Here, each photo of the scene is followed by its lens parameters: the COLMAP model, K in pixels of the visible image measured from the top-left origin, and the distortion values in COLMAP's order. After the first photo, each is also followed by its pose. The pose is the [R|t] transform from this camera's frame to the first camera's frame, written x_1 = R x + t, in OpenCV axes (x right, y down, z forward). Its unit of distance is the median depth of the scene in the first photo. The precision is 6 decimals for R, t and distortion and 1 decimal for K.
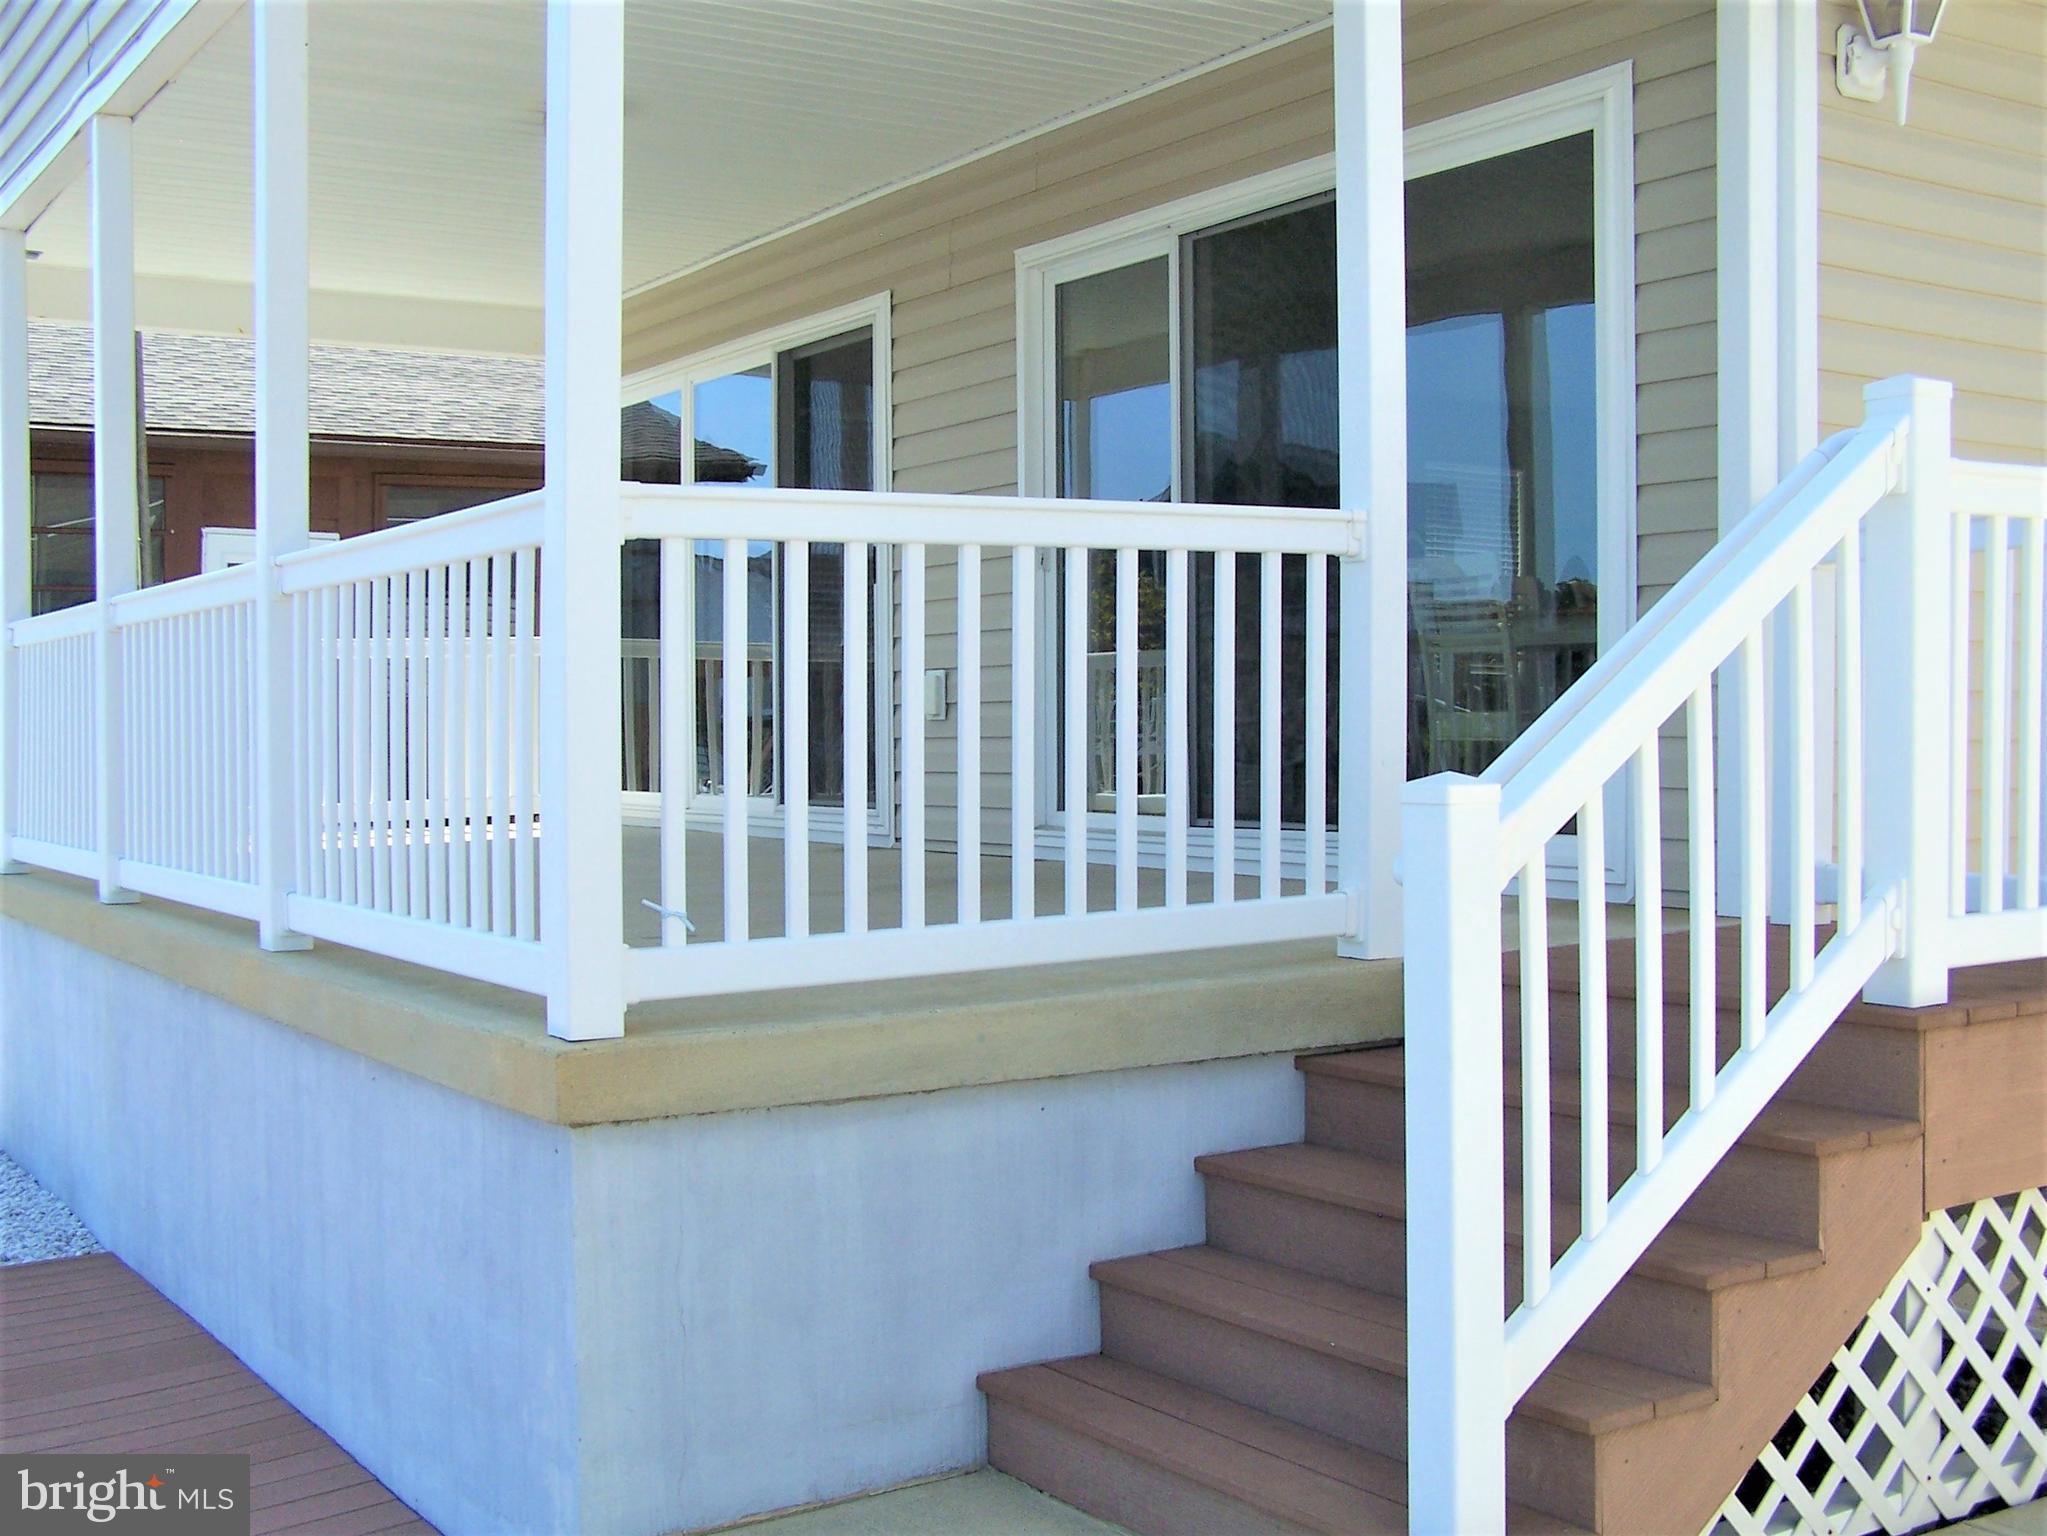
lens RADIAL K [[2343.6, 0, 997.5], [0, 2343.6, 801.7], [0, 0, 1]] dist [-0.226580, 0.432585]
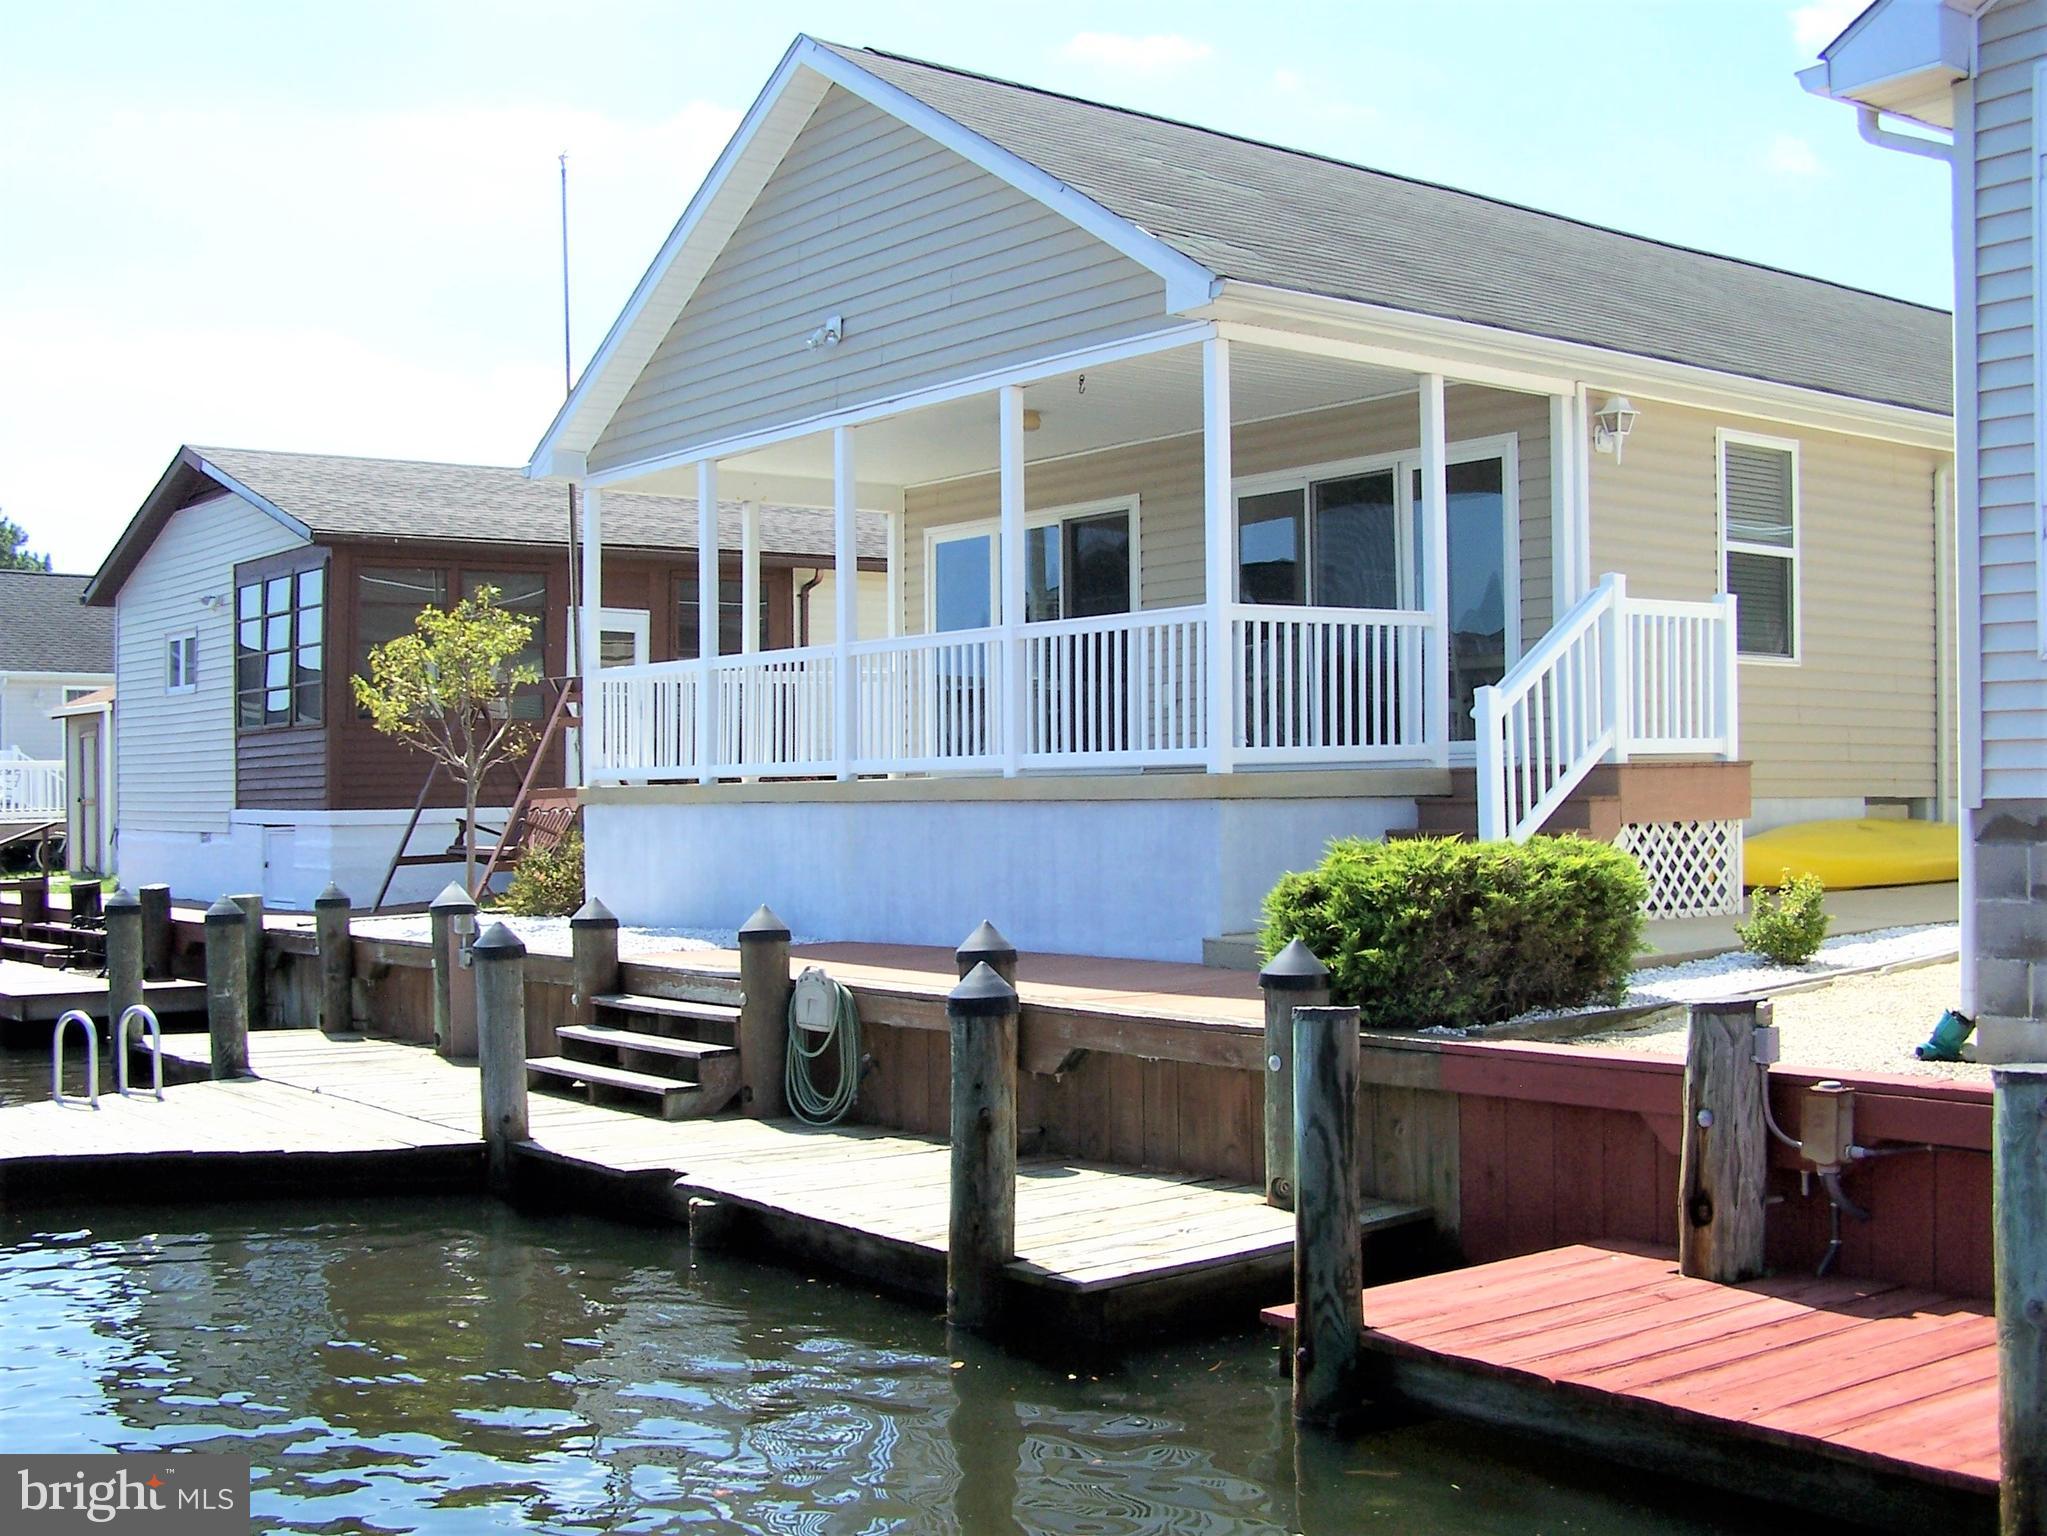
lens RADIAL K [[2343.6, 0, 997.5], [0, 2343.6, 801.7], [0, 0, 1]] dist [-0.226580, 0.432585]
pose [[0.996915, -0.005292, 0.078313, -0.617776], [0.007709, 0.999502, -0.030597, 0.197547], [-0.078112, 0.031106, 0.996459, -1.848620]]
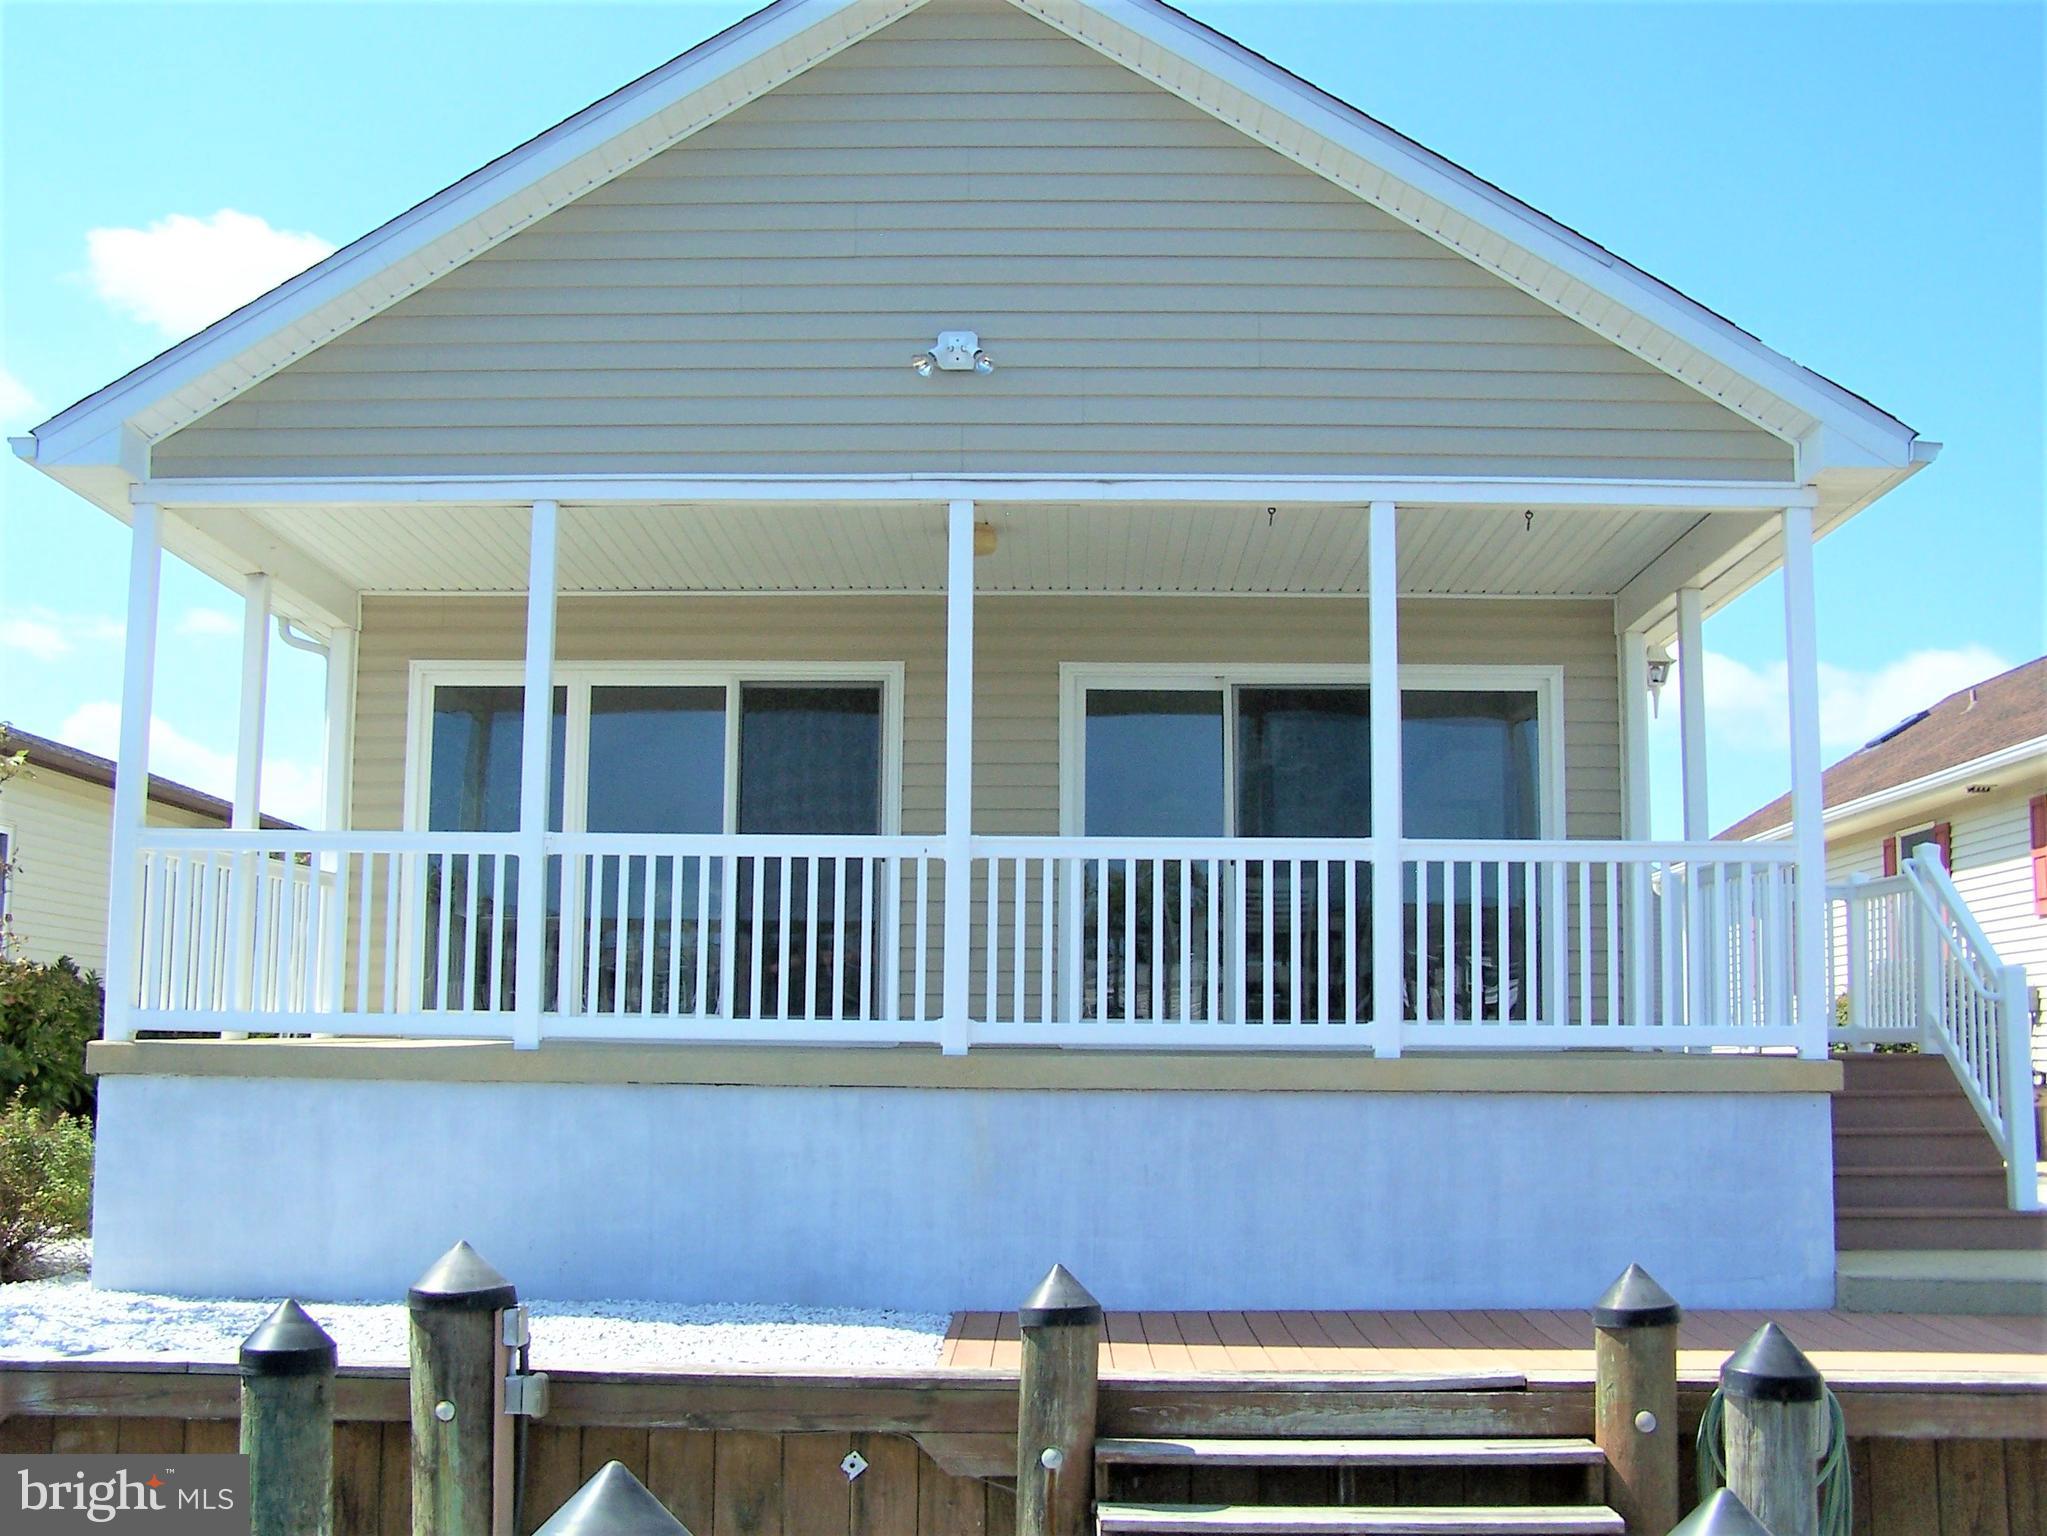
lens RADIAL K [[2343.6, 0, 997.5], [0, 2343.6, 801.7], [0, 0, 1]] dist [-0.226580, 0.432585]
pose [[0.567982, 0.103590, 0.816496, -2.276800], [0.013890, 0.990700, -0.135354, 0.123100], [-0.822924, 0.088220, 0.561261, 0.258061]]
